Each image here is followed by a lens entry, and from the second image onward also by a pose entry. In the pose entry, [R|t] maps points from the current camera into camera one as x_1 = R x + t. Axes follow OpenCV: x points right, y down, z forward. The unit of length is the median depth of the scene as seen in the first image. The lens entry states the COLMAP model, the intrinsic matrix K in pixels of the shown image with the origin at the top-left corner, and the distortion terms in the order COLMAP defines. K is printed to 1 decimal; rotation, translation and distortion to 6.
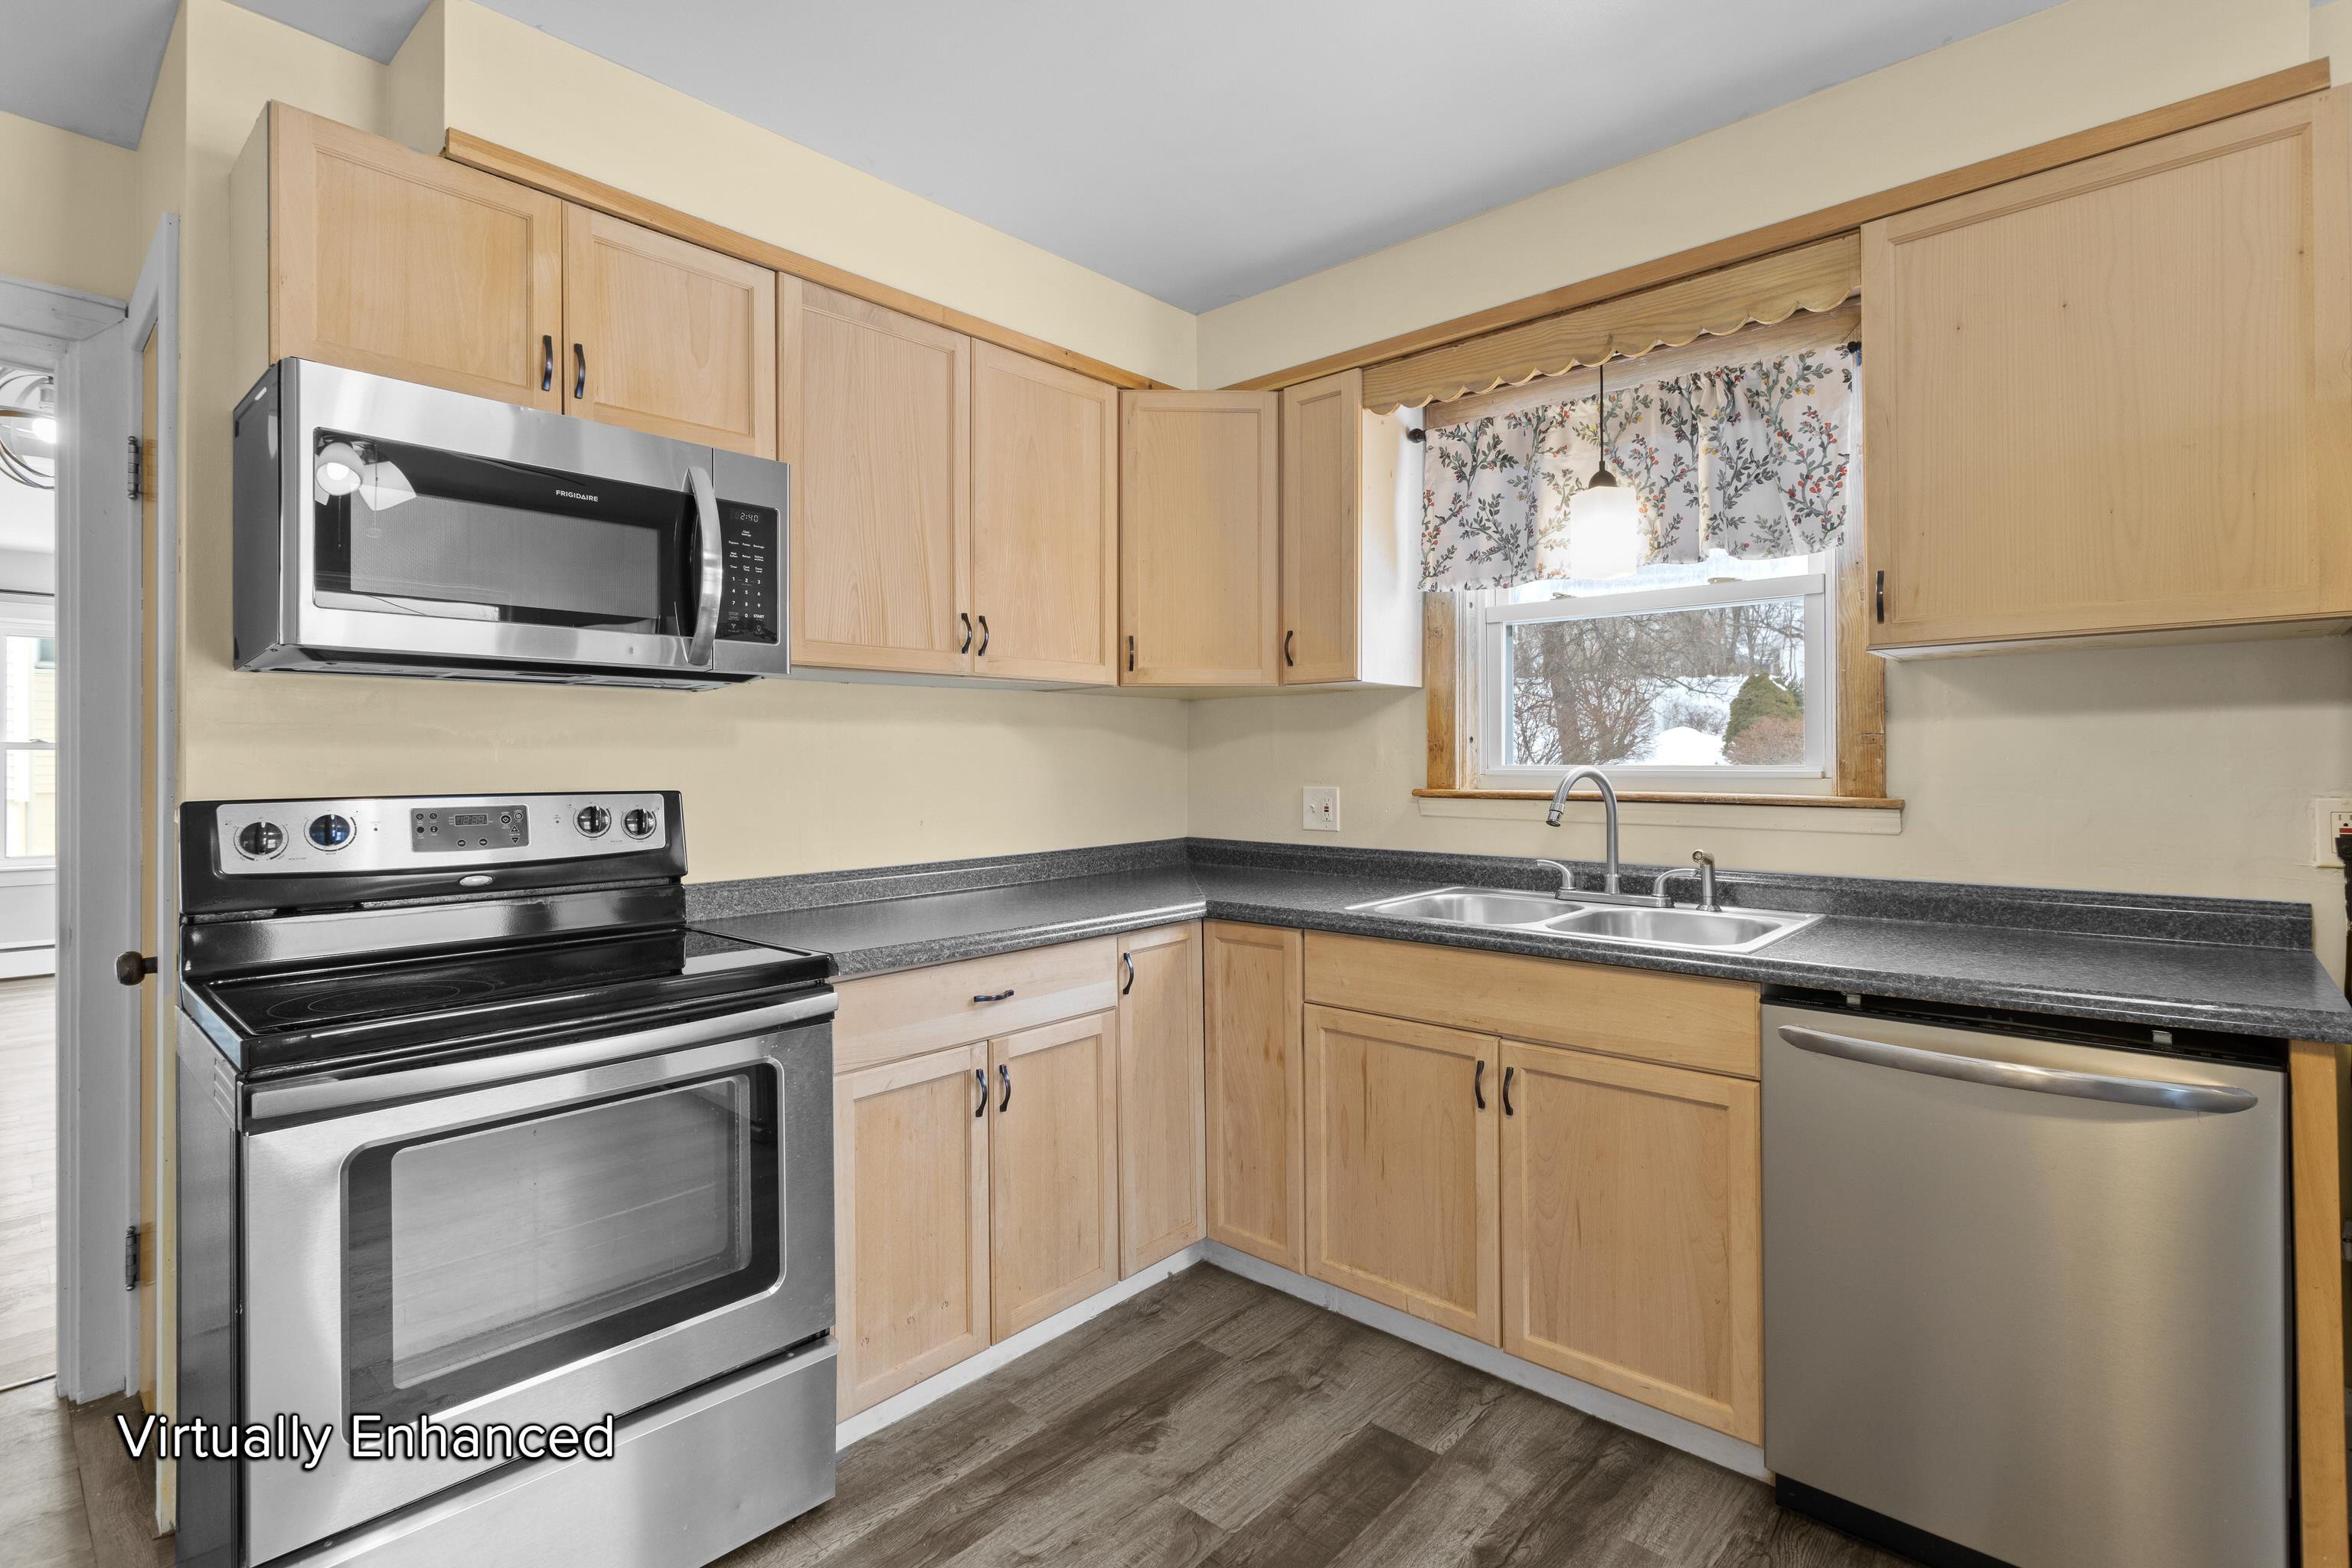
lens RADIAL K [[1113.0, 0, 1184.2], [0, 1113.0, 759.6], [0, 0, 1]] dist [-0.001138, 0.001637]
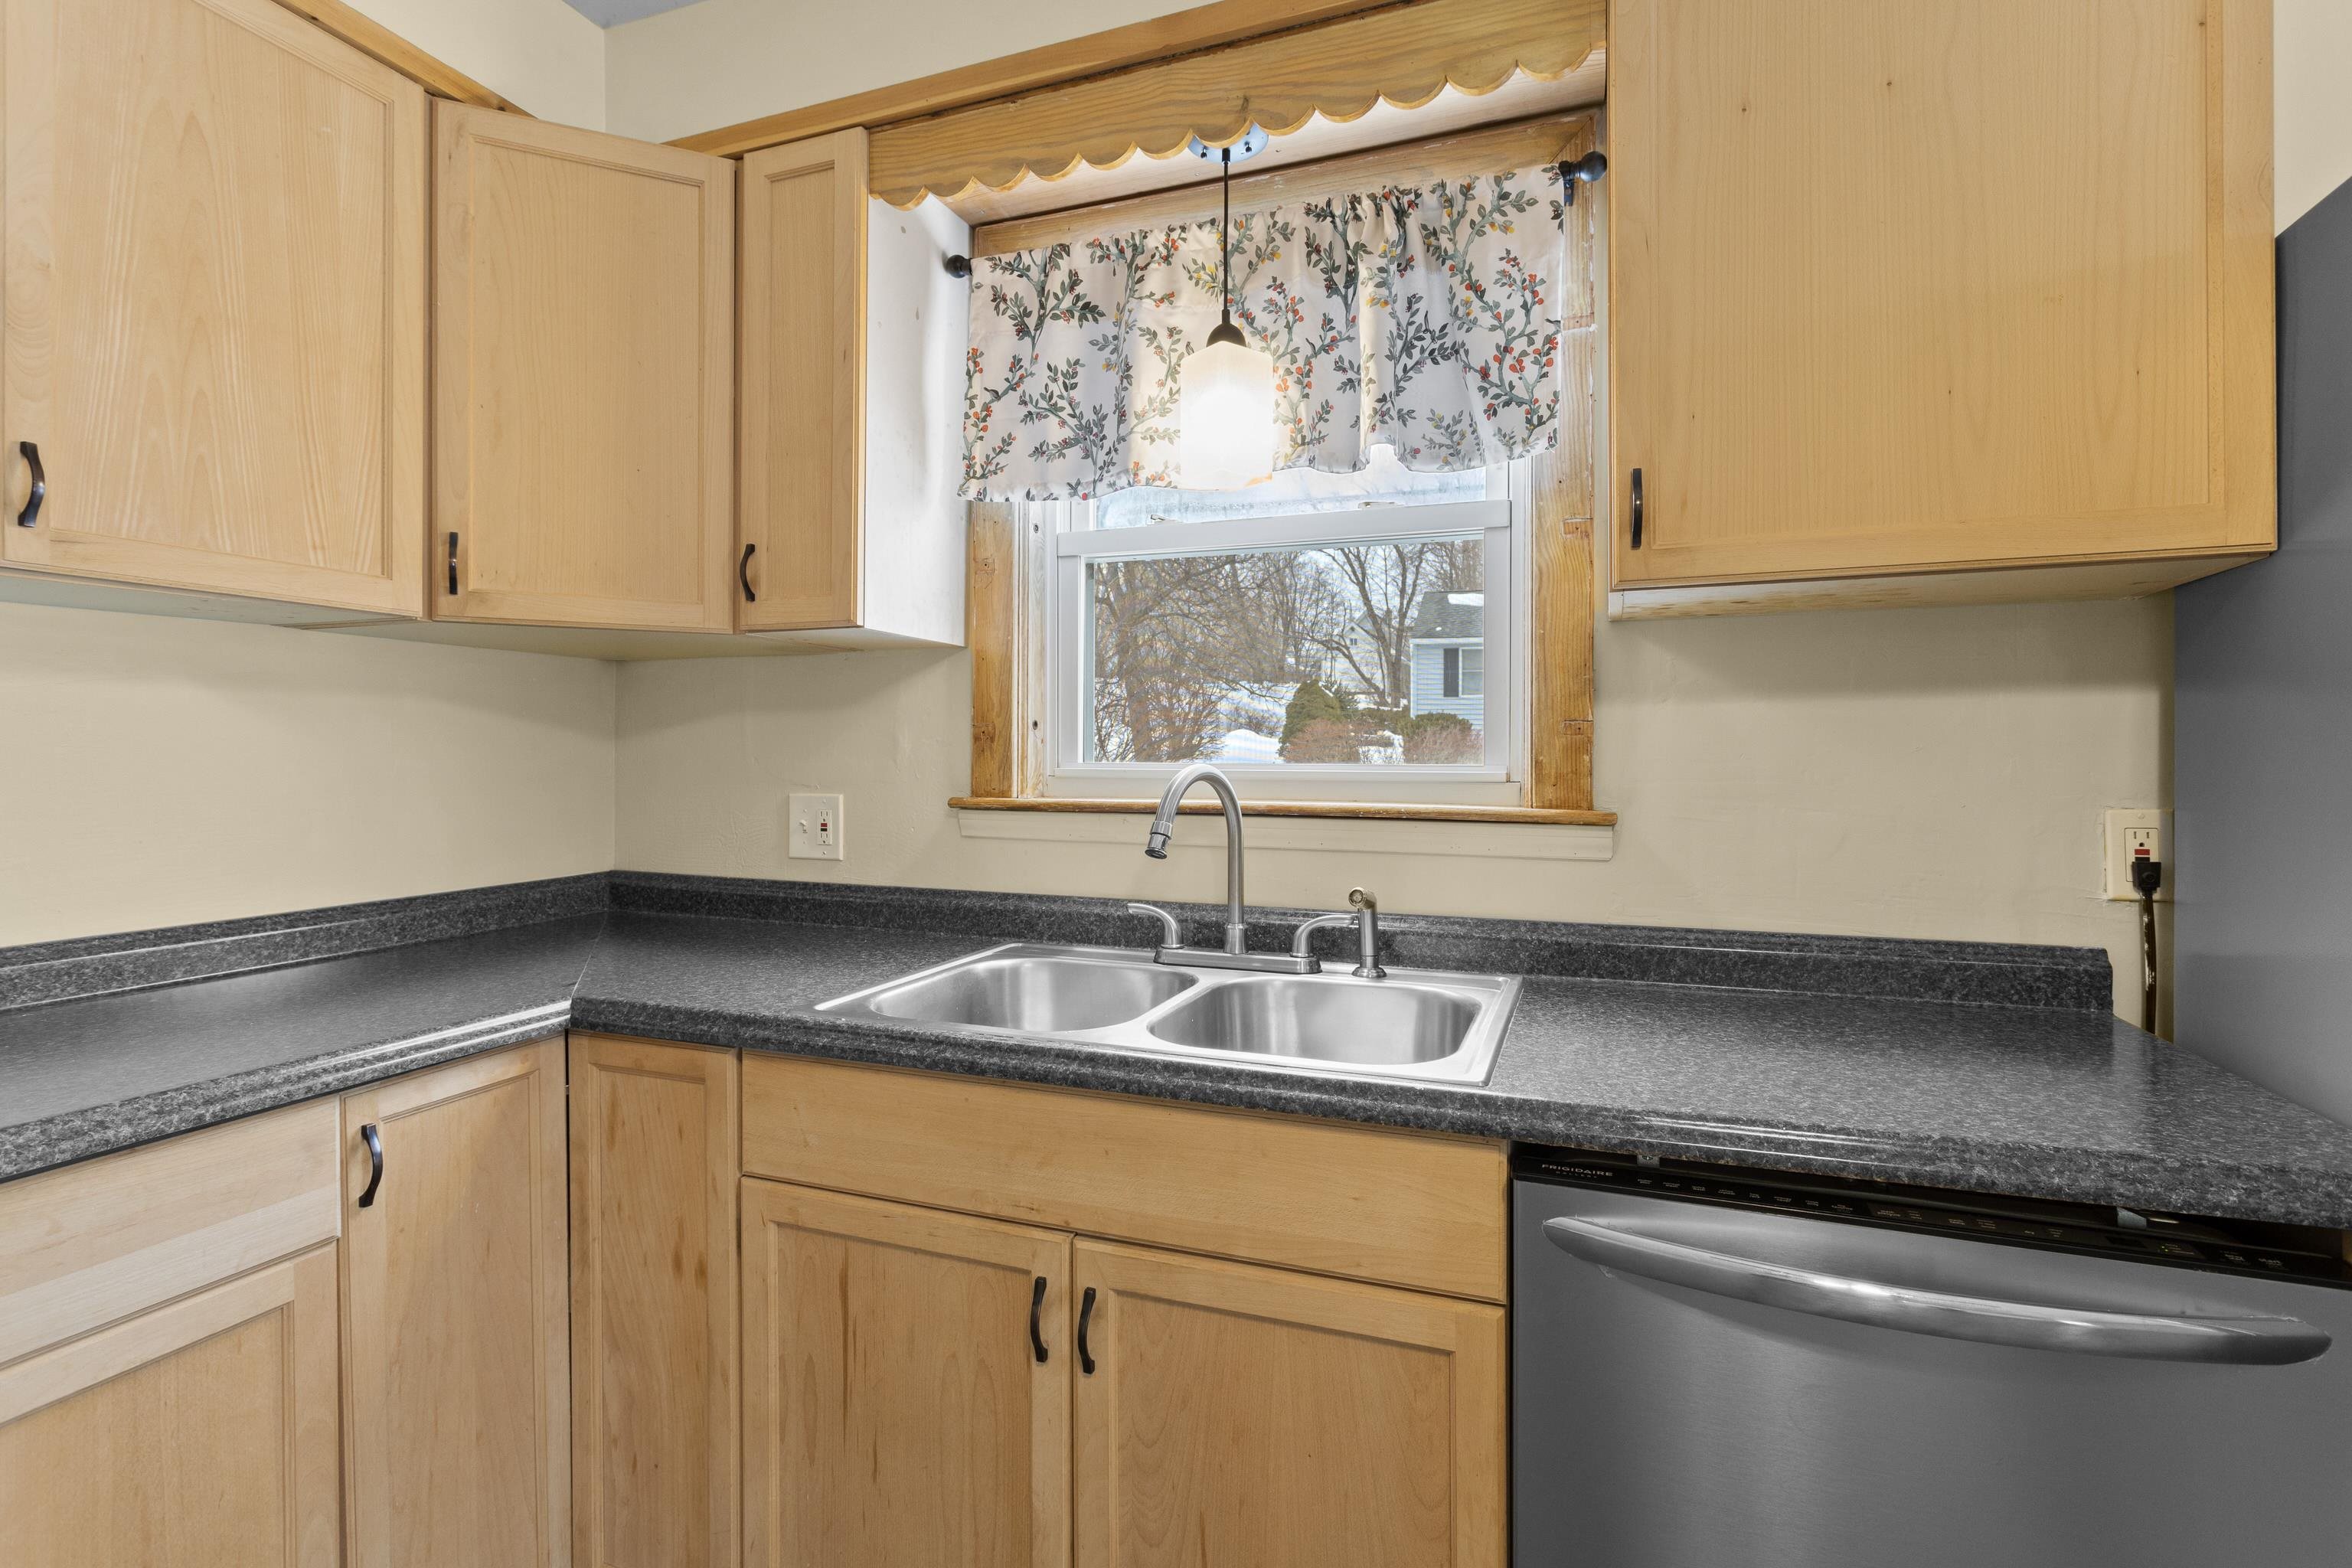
lens RADIAL K [[1113.0, 0, 1178.3], [0, 1113.0, 766.6], [0, 0, 1]] dist [-0.001138, 0.001637]
pose [[0.932462, 0.004404, 0.361240, 0.114177], [-0.006850, 0.999961, 0.005491, 0.003973], [-0.361202, -0.007595, 0.932457, 0.406496]]
